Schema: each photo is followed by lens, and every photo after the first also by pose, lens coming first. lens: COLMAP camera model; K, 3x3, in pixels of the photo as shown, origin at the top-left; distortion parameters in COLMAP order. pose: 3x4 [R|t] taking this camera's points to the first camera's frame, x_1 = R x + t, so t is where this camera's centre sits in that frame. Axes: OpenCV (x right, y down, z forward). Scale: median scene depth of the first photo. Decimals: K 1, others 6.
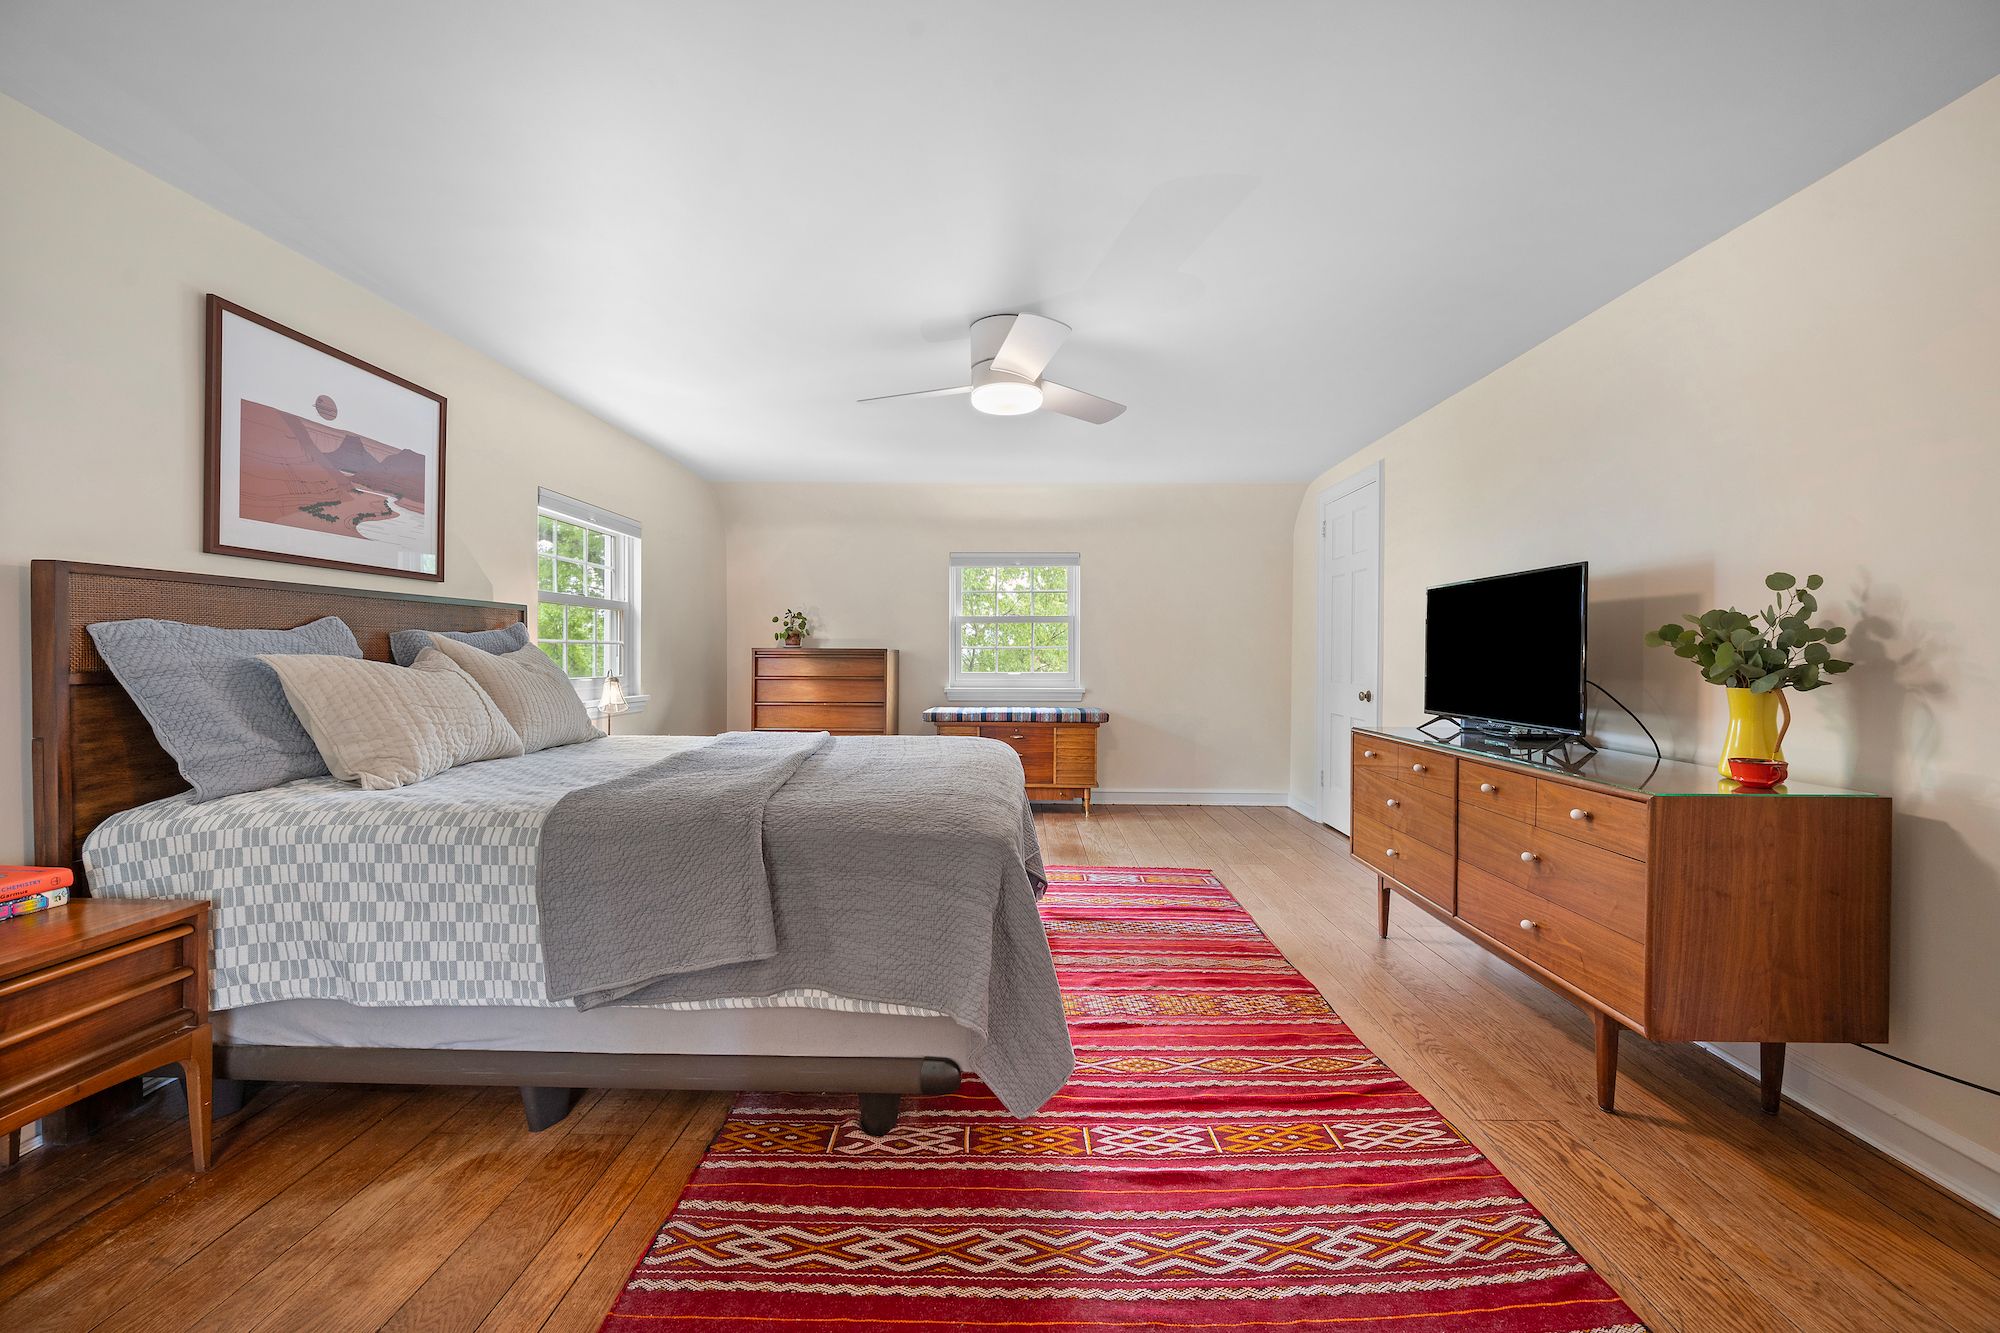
lens RADIAL K [[796.0, 0, 1002.2], [0, 796.0, 663.4], [0, 0, 1]] dist [-0.000216, 0.000081]
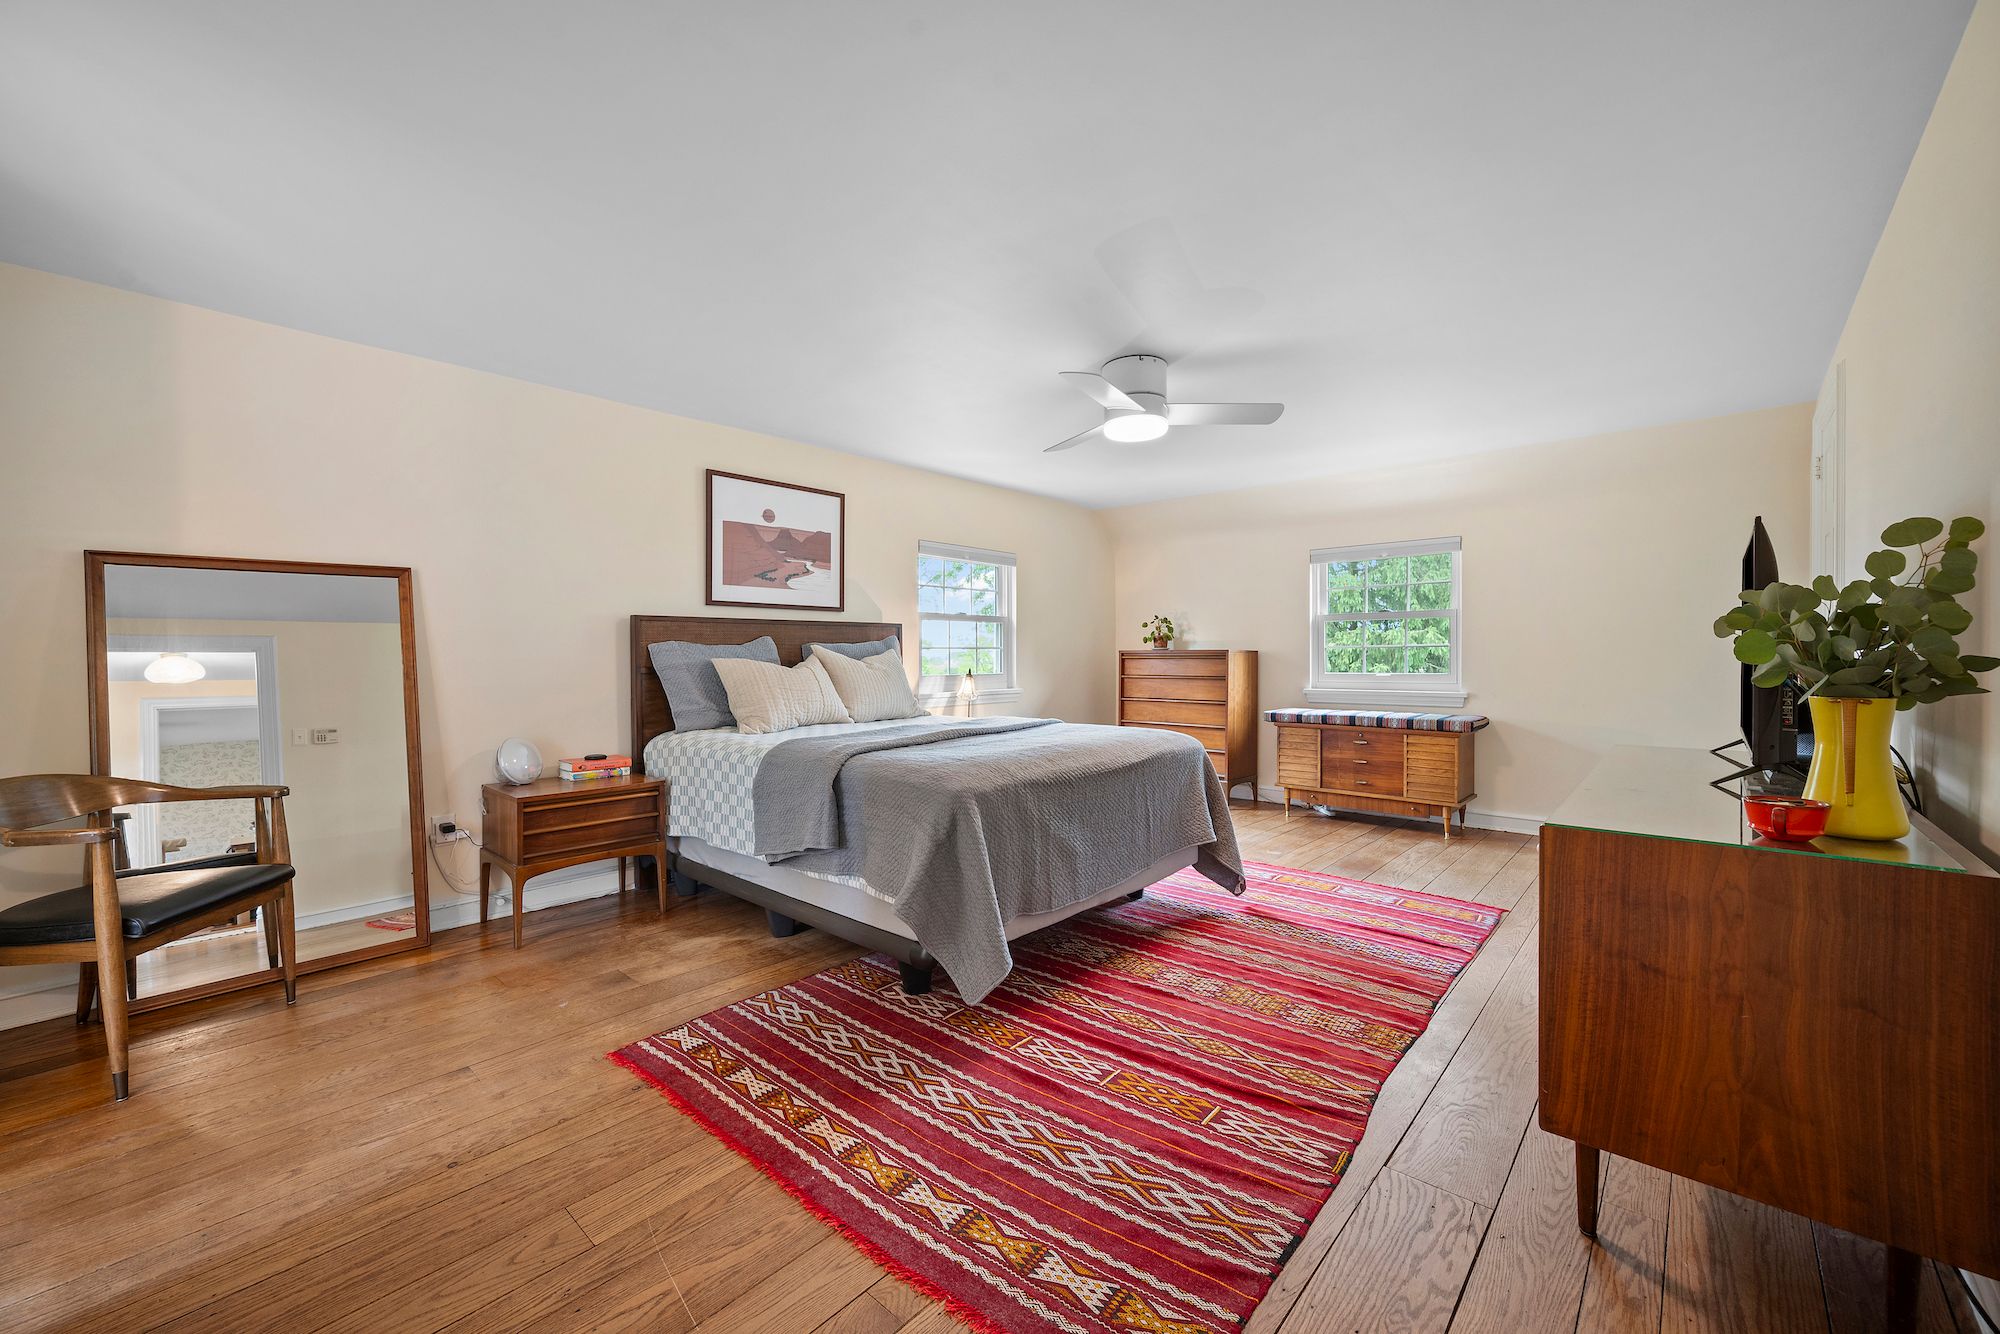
lens RADIAL K [[796.0, 0, 987.1], [0, 796.0, 667.5], [0, 0, 1]] dist [-0.000216, 0.000081]
pose [[0.747799, 0.001934, -0.663923, 0.830648], [0.000033, 0.999996, 0.002950, 0.004460], [0.663926, -0.002228, 0.747795, 0.025473]]
